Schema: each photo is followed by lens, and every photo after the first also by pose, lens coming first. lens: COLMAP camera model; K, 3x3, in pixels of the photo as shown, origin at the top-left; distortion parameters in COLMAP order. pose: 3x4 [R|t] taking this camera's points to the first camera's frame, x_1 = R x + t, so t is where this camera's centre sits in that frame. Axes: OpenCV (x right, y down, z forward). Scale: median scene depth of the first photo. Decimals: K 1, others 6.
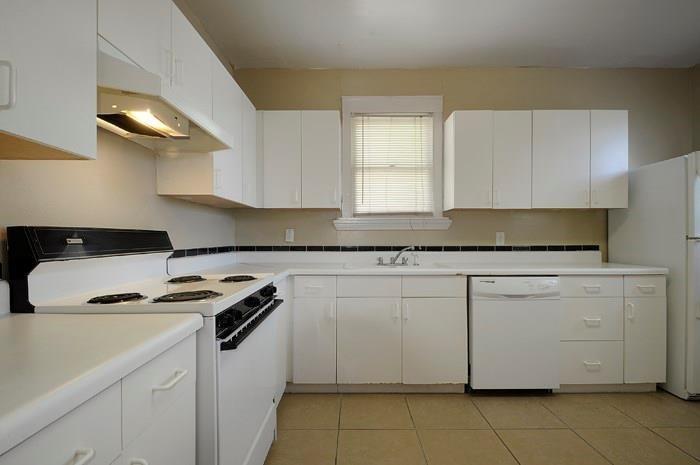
lens RADIAL K [[309.8, 0, 351.4], [0, 309.8, 237.6], [0, 0, 1]] dist [-0.001444, -0.000351]
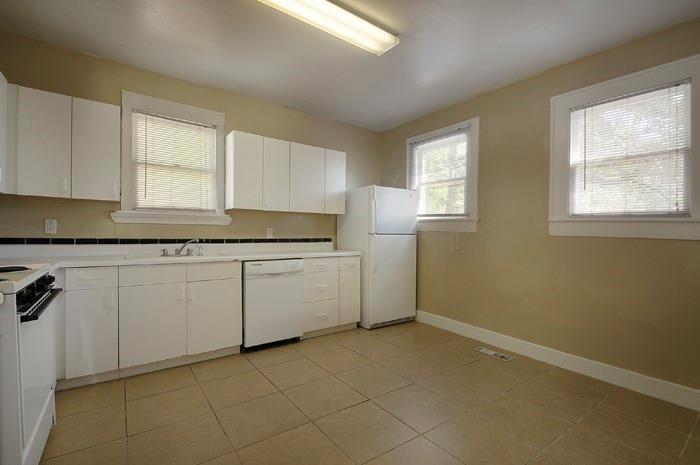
lens RADIAL K [[313.2, 0, 339.4], [0, 313.2, 240.4], [0, 0, 1]] dist [-0.001852, -0.000354]
pose [[0.815936, -0.001412, 0.578140, -0.046840], [-0.013039, 0.999698, 0.020843, 0.002835], [-0.577995, -0.024545, 0.815671, -0.276971]]
